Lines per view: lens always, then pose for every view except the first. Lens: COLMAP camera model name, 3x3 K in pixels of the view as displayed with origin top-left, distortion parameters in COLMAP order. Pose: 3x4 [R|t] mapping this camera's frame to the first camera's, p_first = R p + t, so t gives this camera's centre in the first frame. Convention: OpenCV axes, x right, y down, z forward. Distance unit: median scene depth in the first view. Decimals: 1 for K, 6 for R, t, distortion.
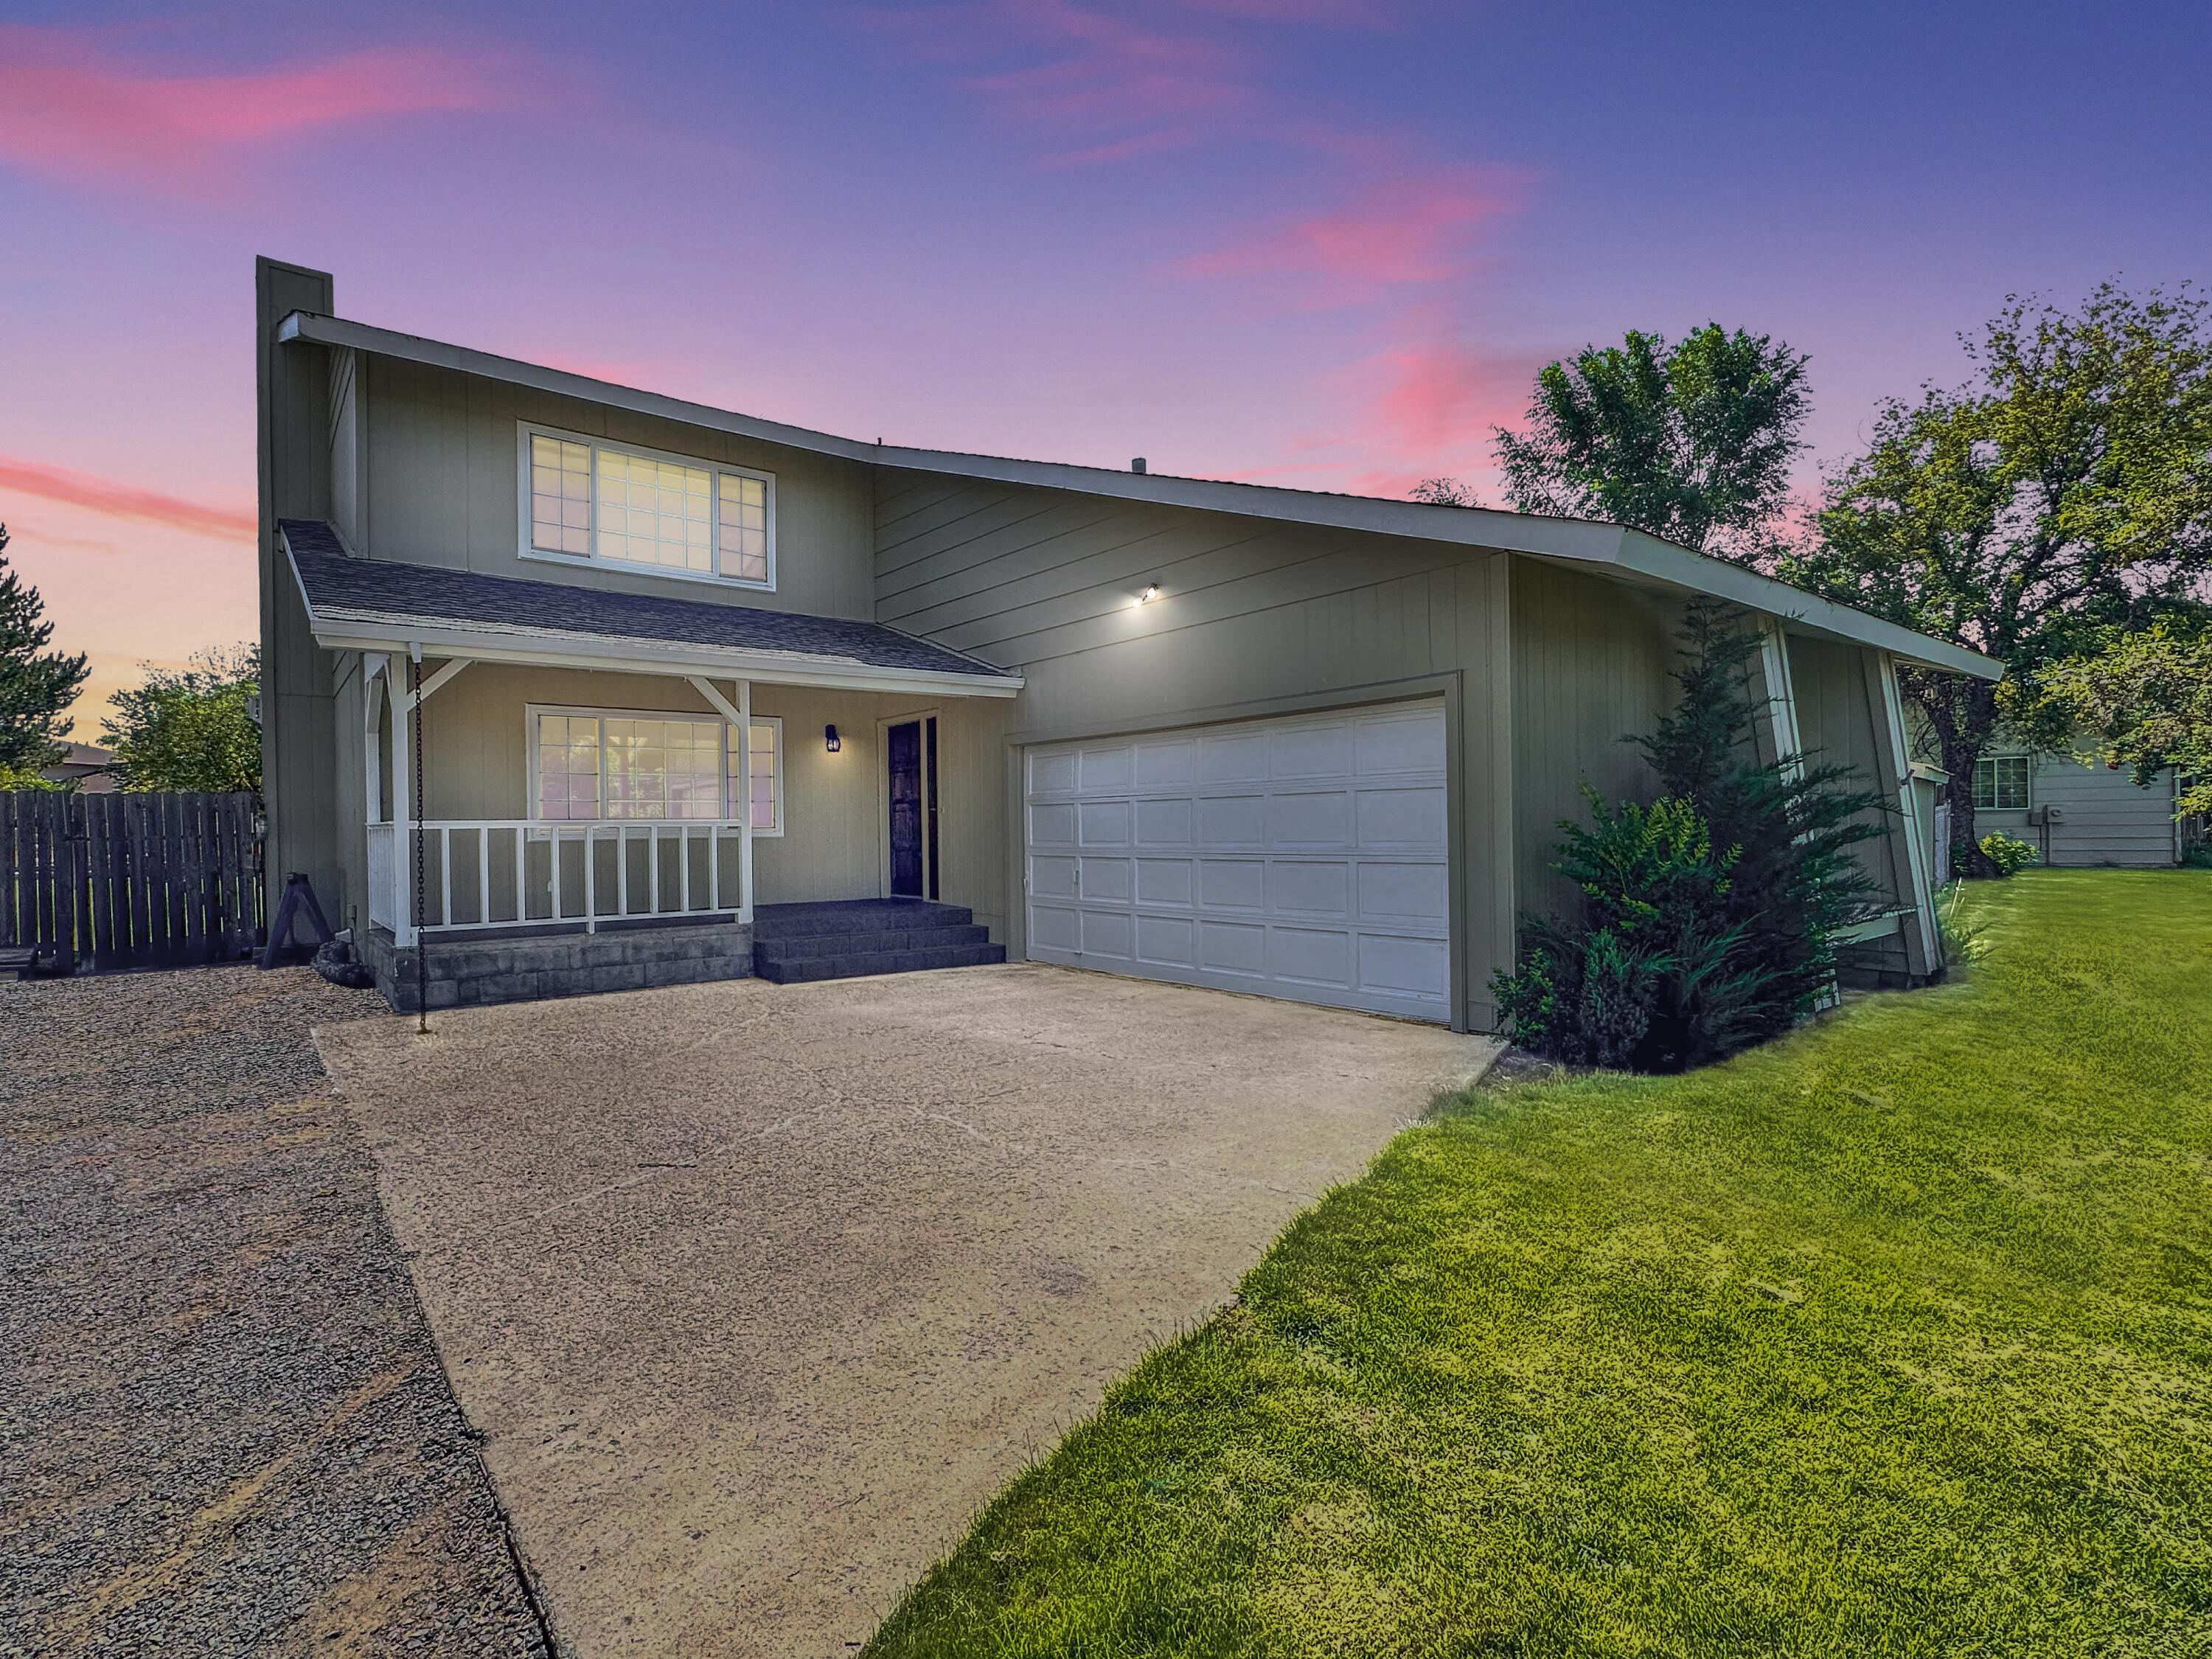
lens RADIAL K [[1075.4, 0, 1101.8], [0, 1075.4, 820.4], [0, 0, 1]] dist [-0.001256, -0.000652]
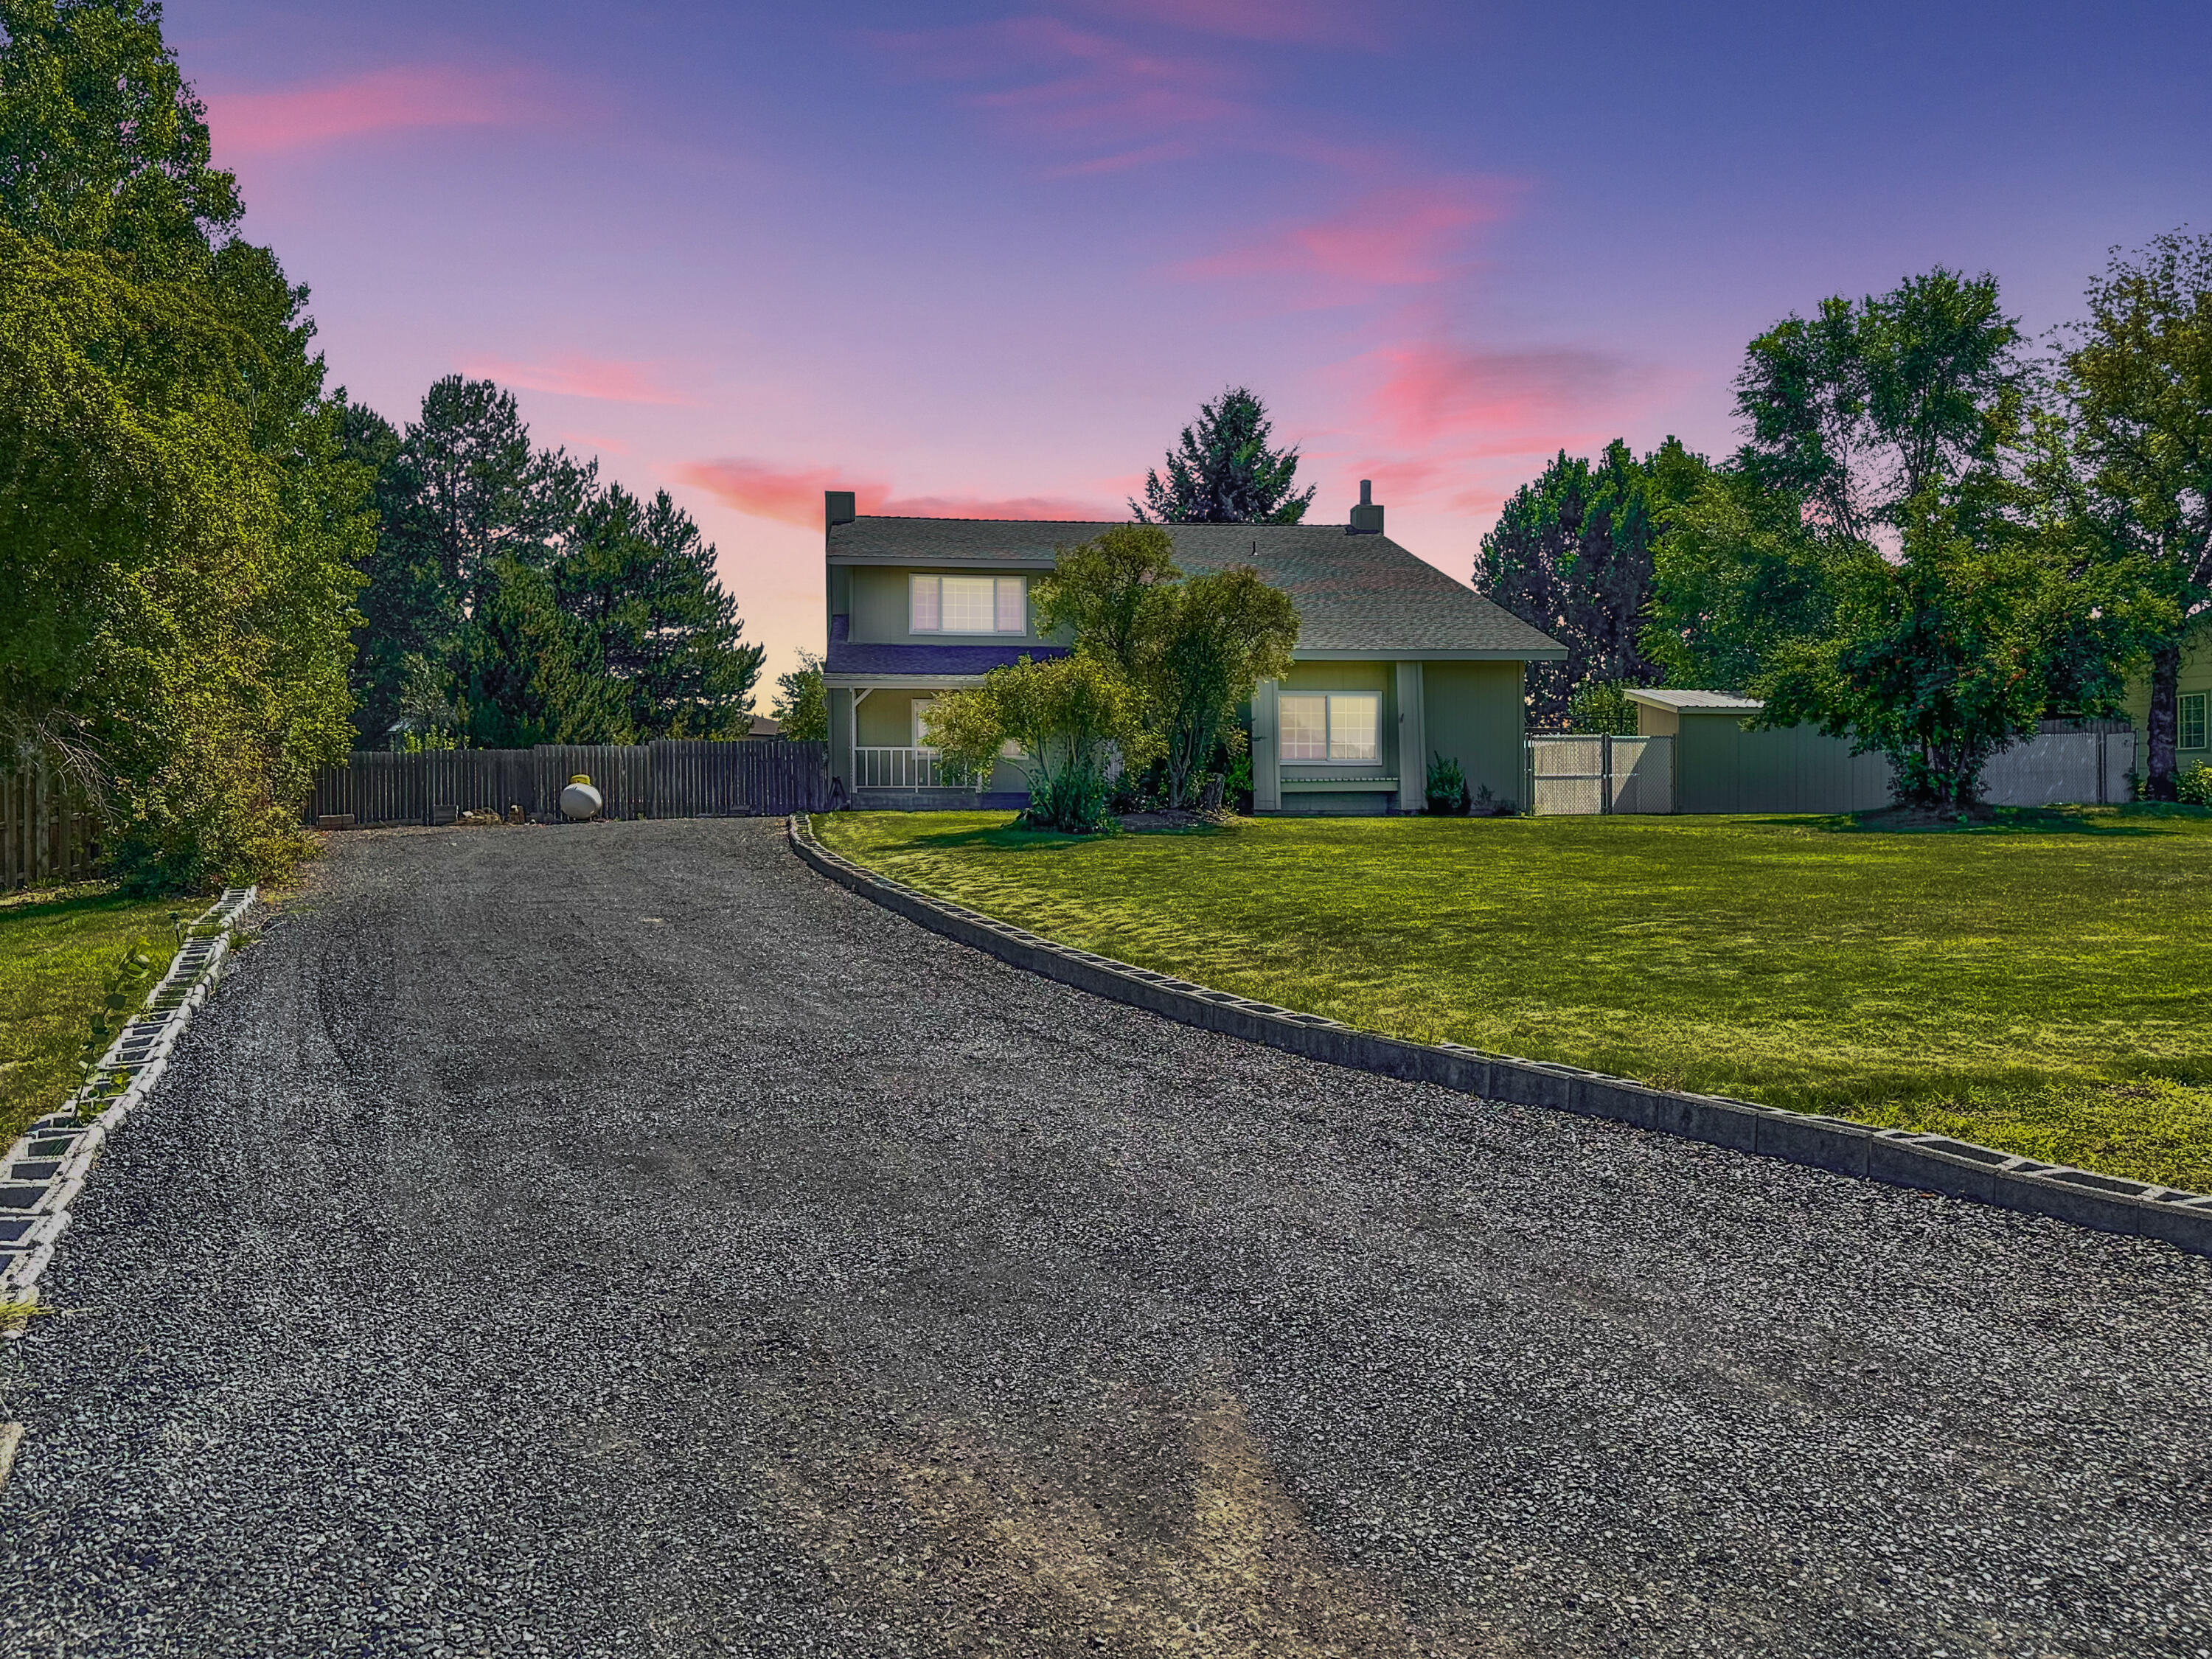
lens RADIAL K [[1737.4, 0, 1107.9], [0, 1737.4, 828.8], [0, 0, 1]] dist [-0.002775, -0.000929]
pose [[0.846946, 0.006264, -0.531641, 0.456462], [0.001519, 0.999898, 0.014201, 0.029643], [0.531676, -0.012835, 0.846851, -0.487670]]
